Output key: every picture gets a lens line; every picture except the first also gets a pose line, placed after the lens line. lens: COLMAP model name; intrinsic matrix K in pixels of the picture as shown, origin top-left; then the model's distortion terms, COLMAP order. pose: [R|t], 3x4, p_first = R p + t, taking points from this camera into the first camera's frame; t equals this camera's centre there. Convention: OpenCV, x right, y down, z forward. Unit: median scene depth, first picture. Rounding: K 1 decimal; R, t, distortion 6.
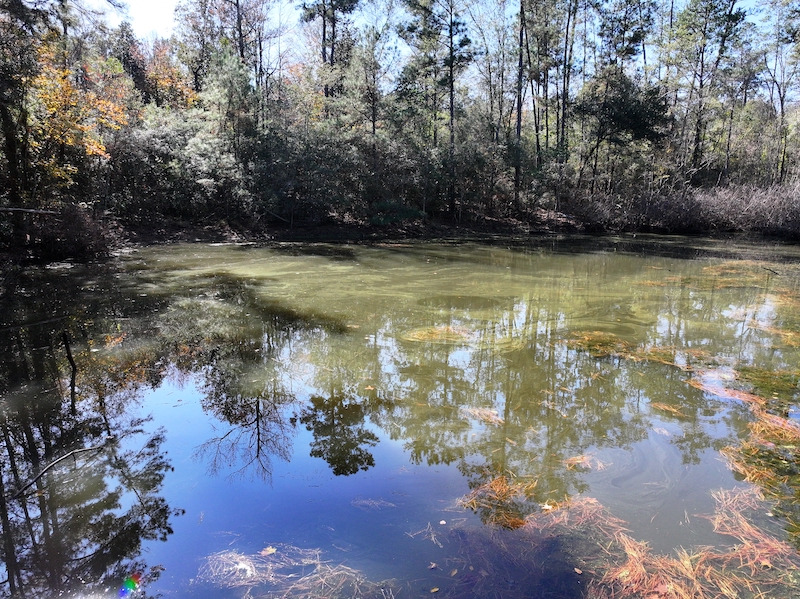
lens RADIAL K [[562.2, 0, 400.6], [0, 562.2, 300.6], [0, 0, 1]] dist [-0.003907, 0.004645]
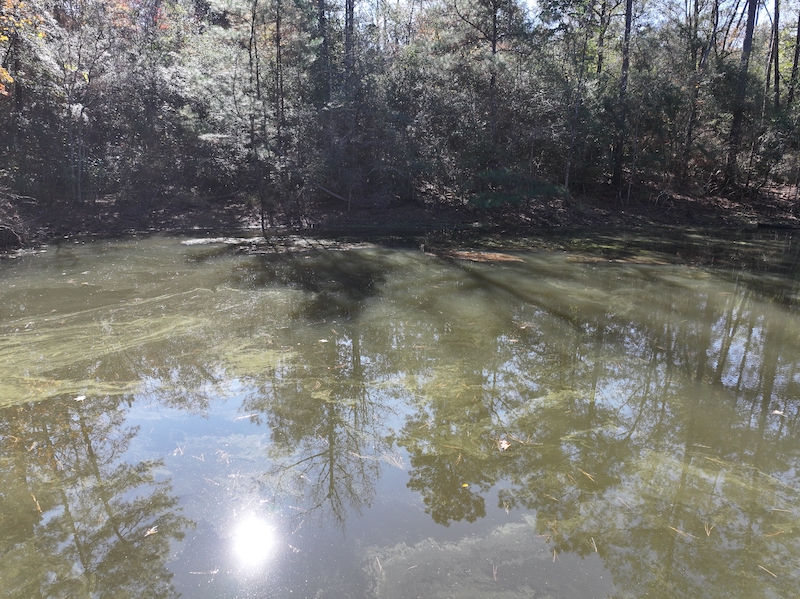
lens RADIAL K [[562.2, 0, 399.8], [0, 562.2, 297.6], [0, 0, 1]] dist [-0.003907, 0.004645]
pose [[0.961296, 0.066670, -0.267328, 0.037850], [-0.051283, 0.996622, 0.064138, -0.065226], [0.270701, -0.047946, 0.961469, 0.347280]]
